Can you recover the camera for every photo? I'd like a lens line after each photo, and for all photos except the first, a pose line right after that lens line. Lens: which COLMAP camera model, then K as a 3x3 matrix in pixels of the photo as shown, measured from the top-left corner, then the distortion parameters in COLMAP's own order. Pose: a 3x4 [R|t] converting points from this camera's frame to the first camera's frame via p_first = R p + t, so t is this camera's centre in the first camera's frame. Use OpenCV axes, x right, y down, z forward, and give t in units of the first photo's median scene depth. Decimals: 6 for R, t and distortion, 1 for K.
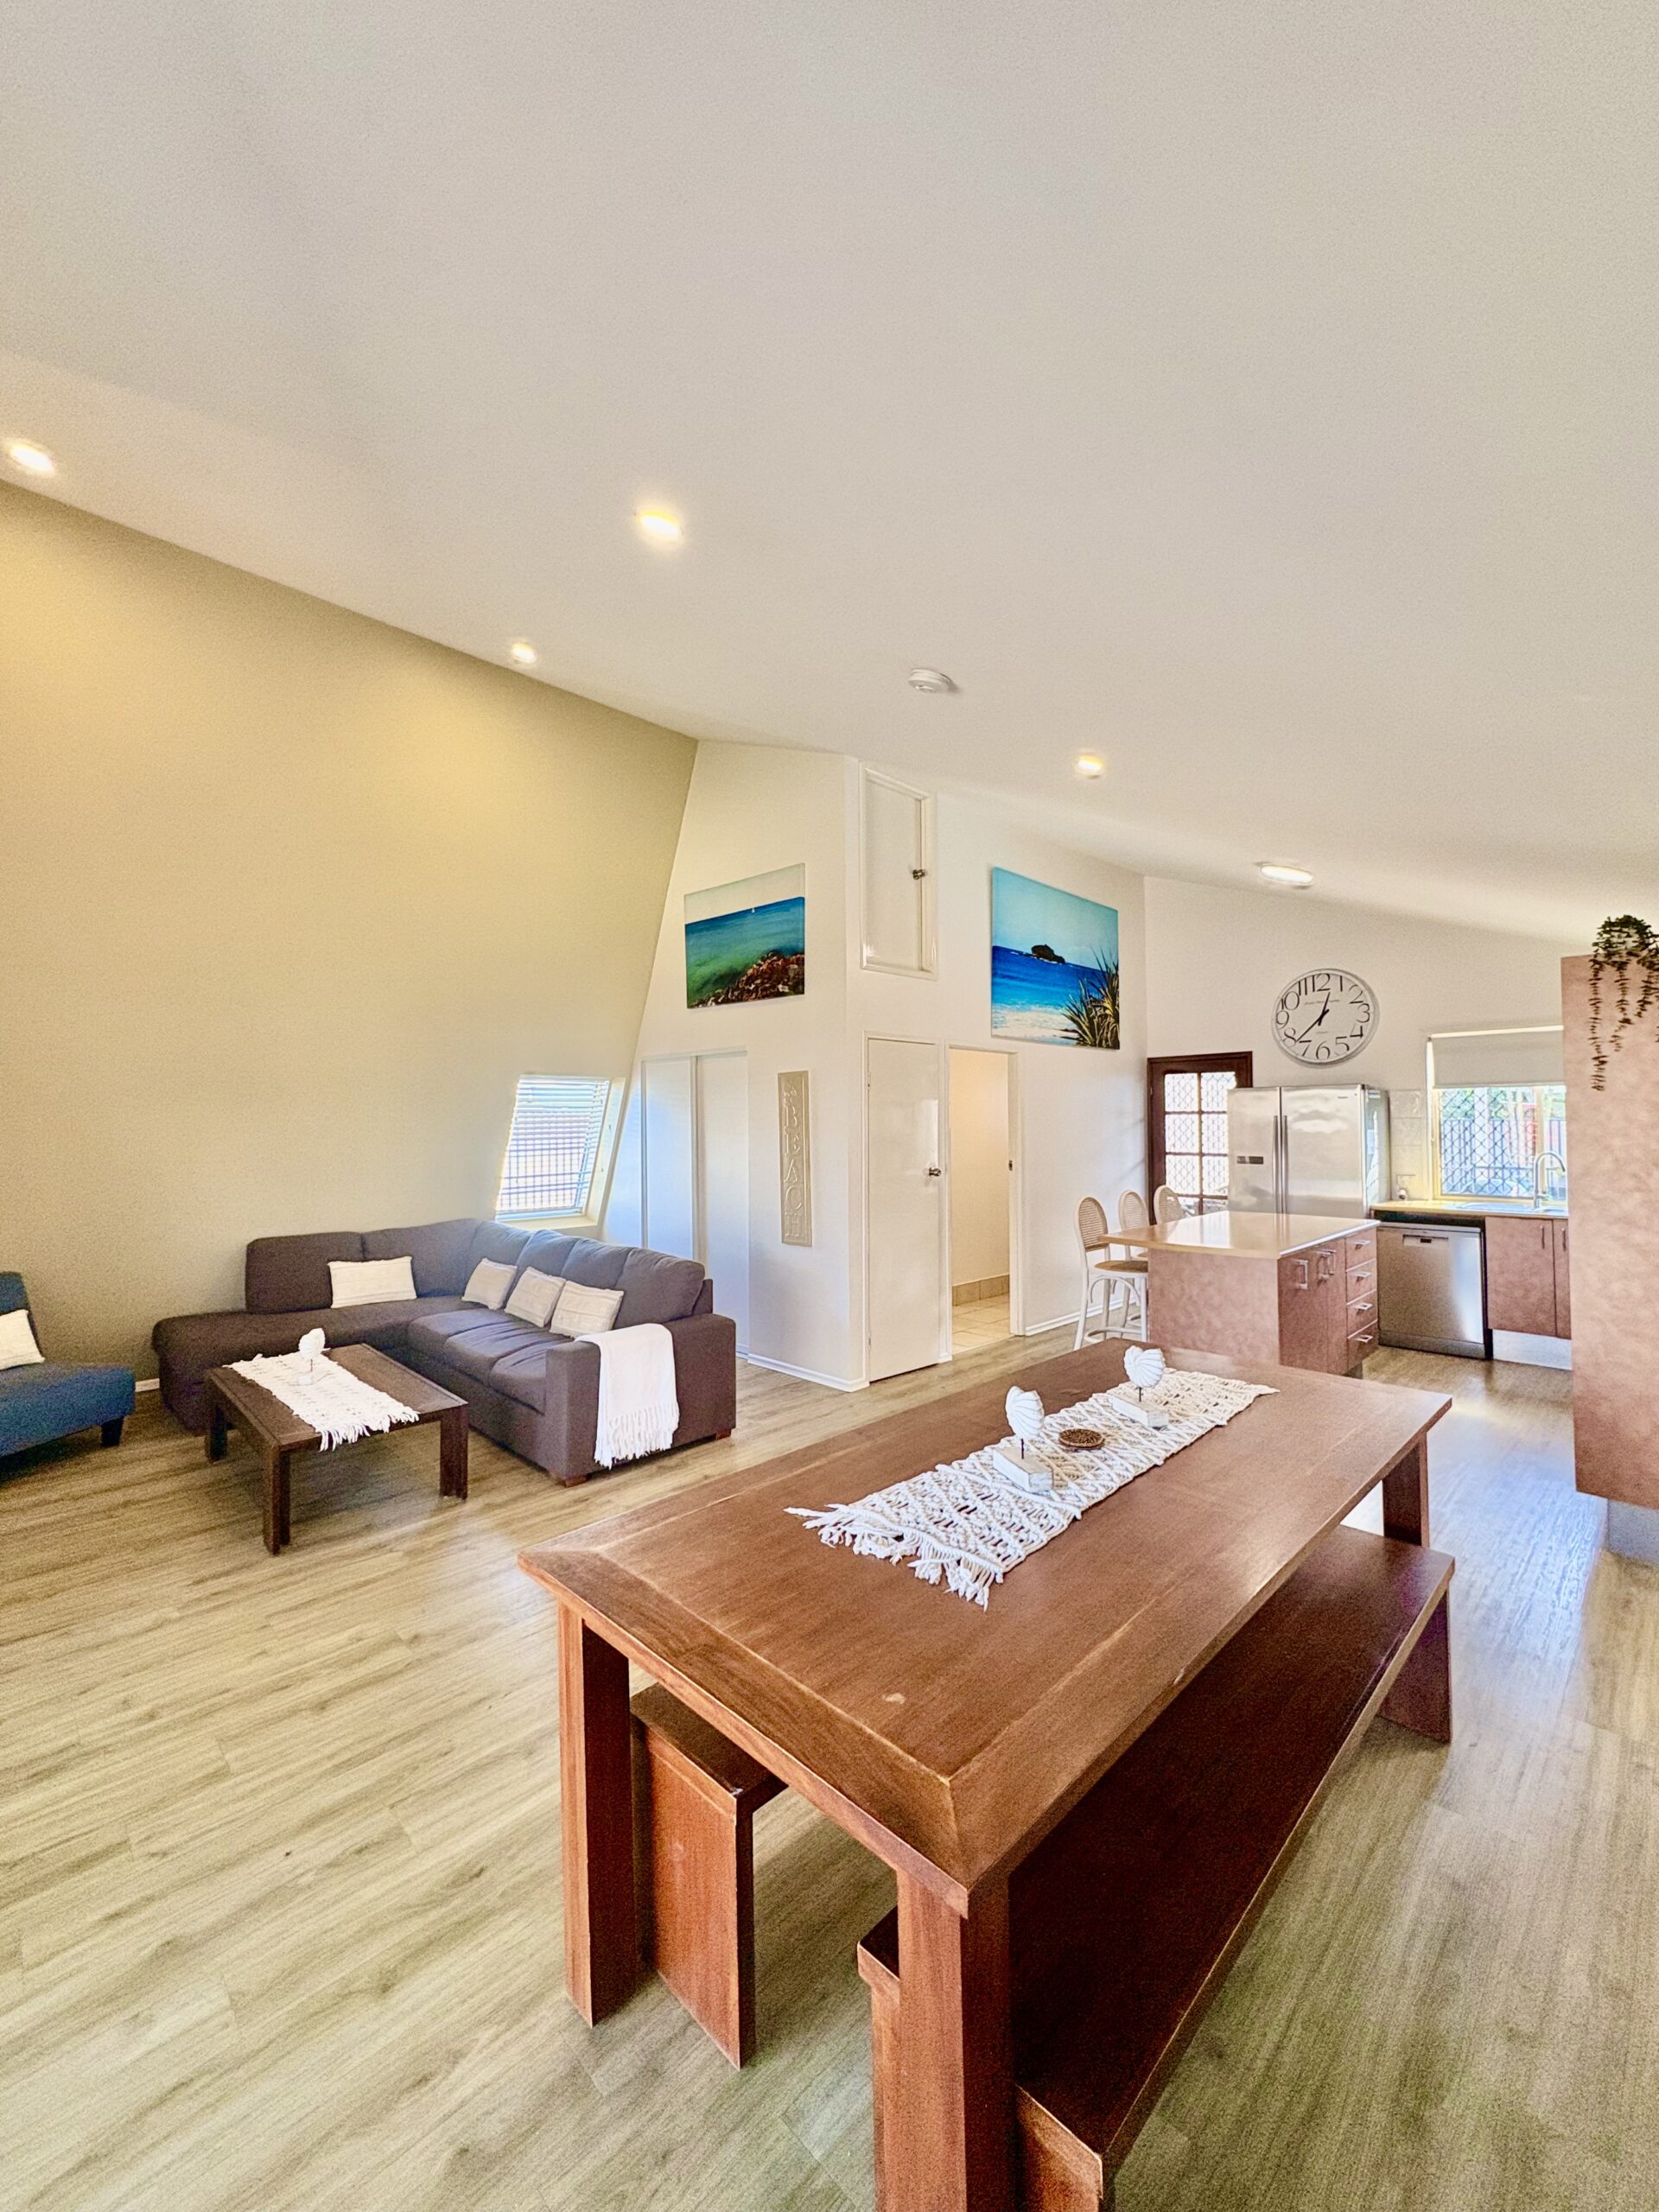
lens RADIAL K [[880.2, 0, 828.5], [0, 880.2, 1102.7], [0, 0, 1]] dist [-0.000757, 0.000360]
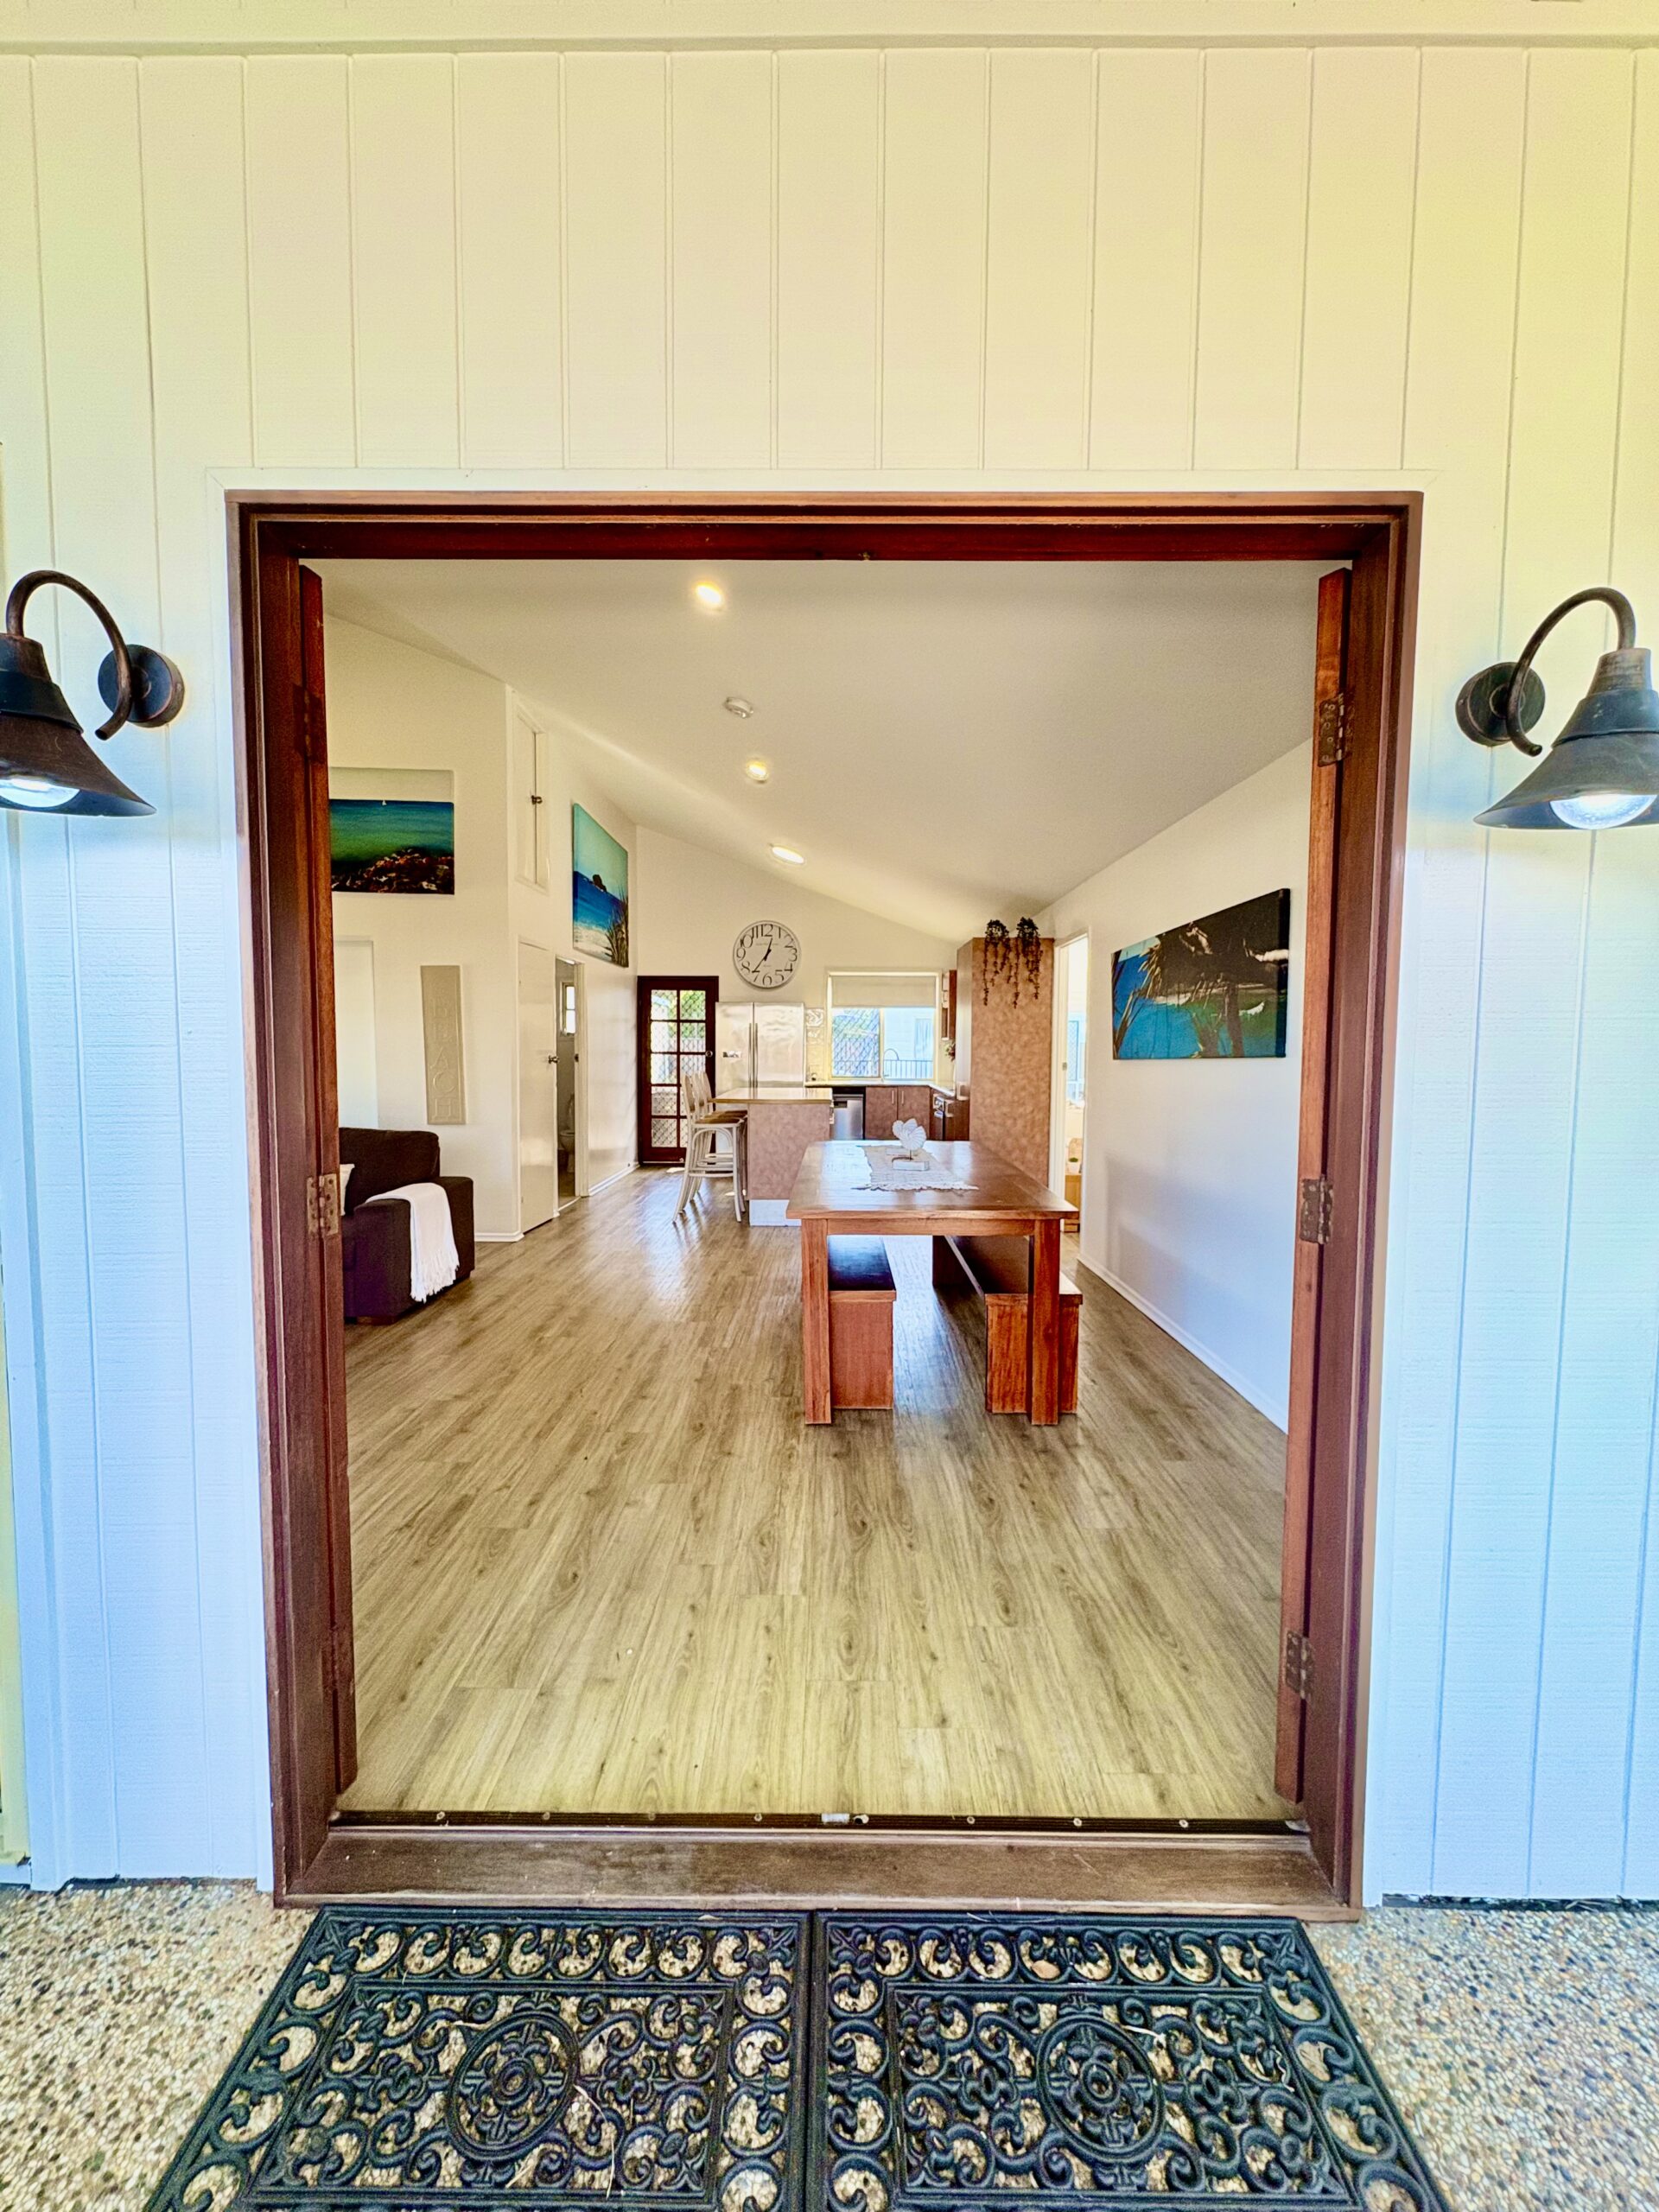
lens RADIAL K [[880.2, 0, 828.5], [0, 880.2, 1102.7], [0, 0, 1]] dist [-0.000757, 0.000360]
pose [[0.708330, -0.033033, 0.705108, -0.476594], [-0.027613, 0.996843, 0.074439, 0.039866], [-0.705342, -0.072198, 0.705181, -0.113806]]
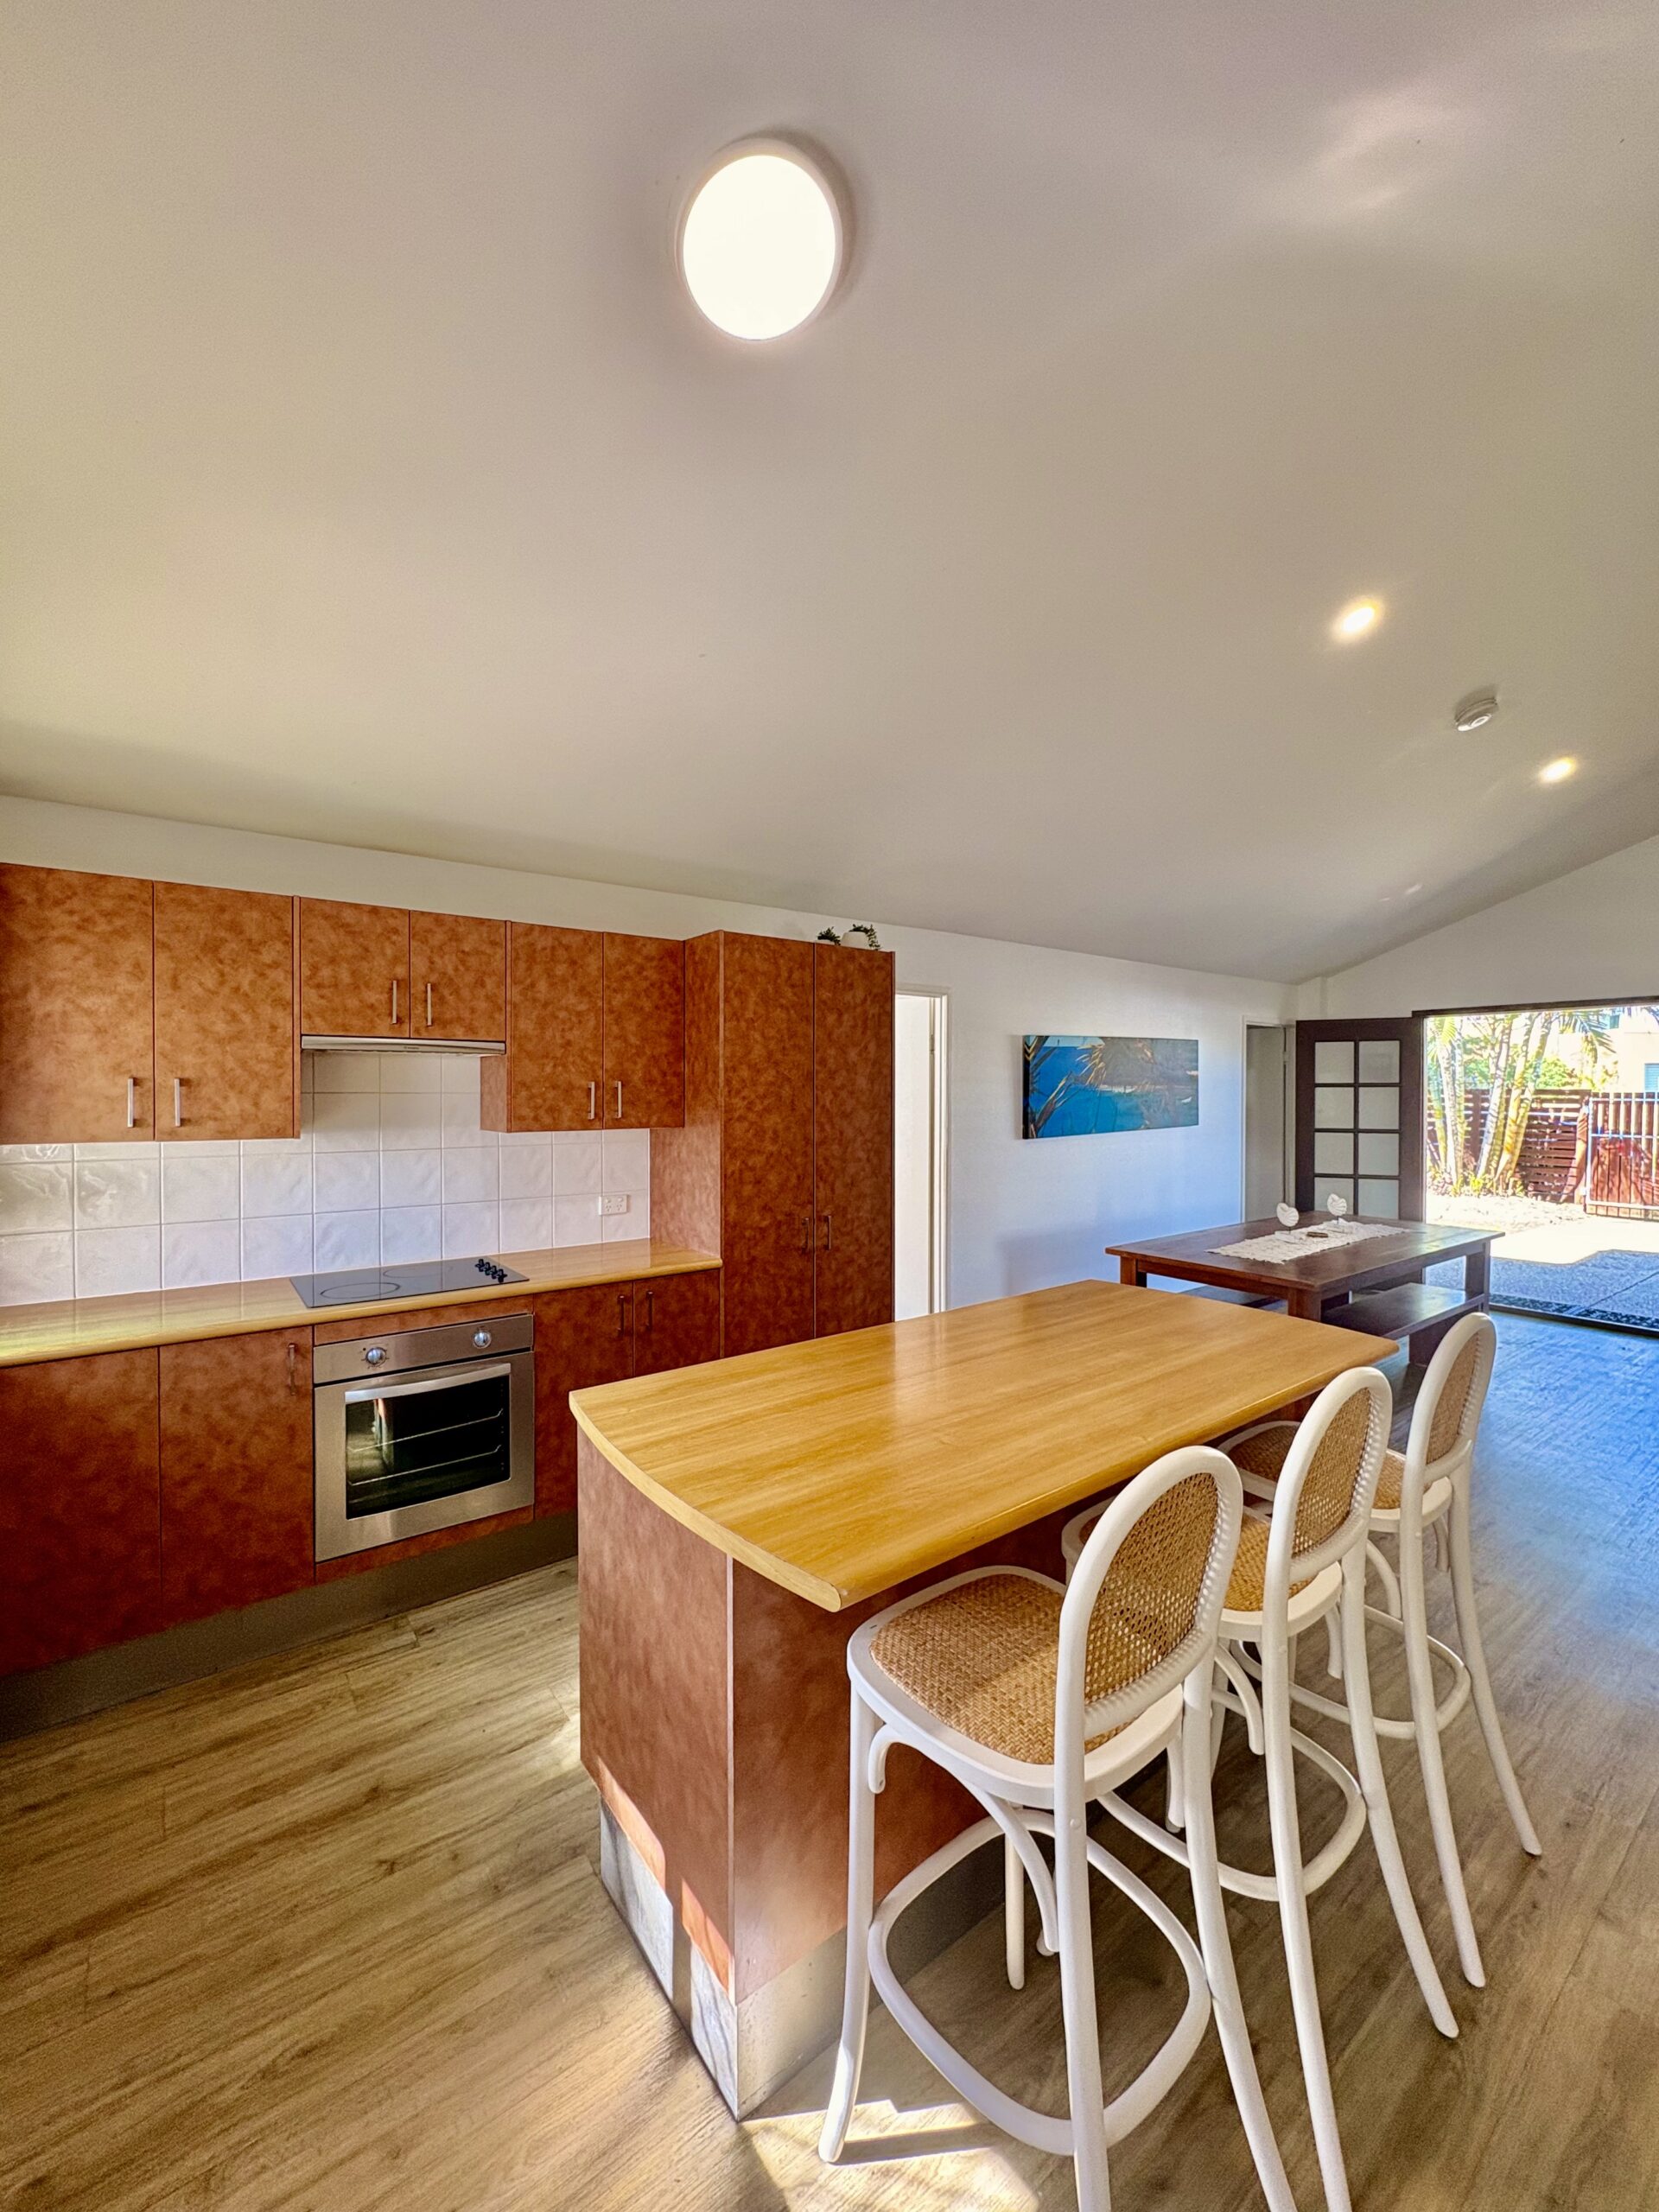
lens RADIAL K [[880.2, 0, 828.5], [0, 880.2, 1102.7], [0, 0, 1]] dist [-0.000757, 0.000360]
pose [[-0.990583, 0.008783, 0.136634, 0.458989], [0.007250, 0.999905, -0.011716, 0.025489], [-0.136724, -0.010615, -0.990552, 1.274937]]
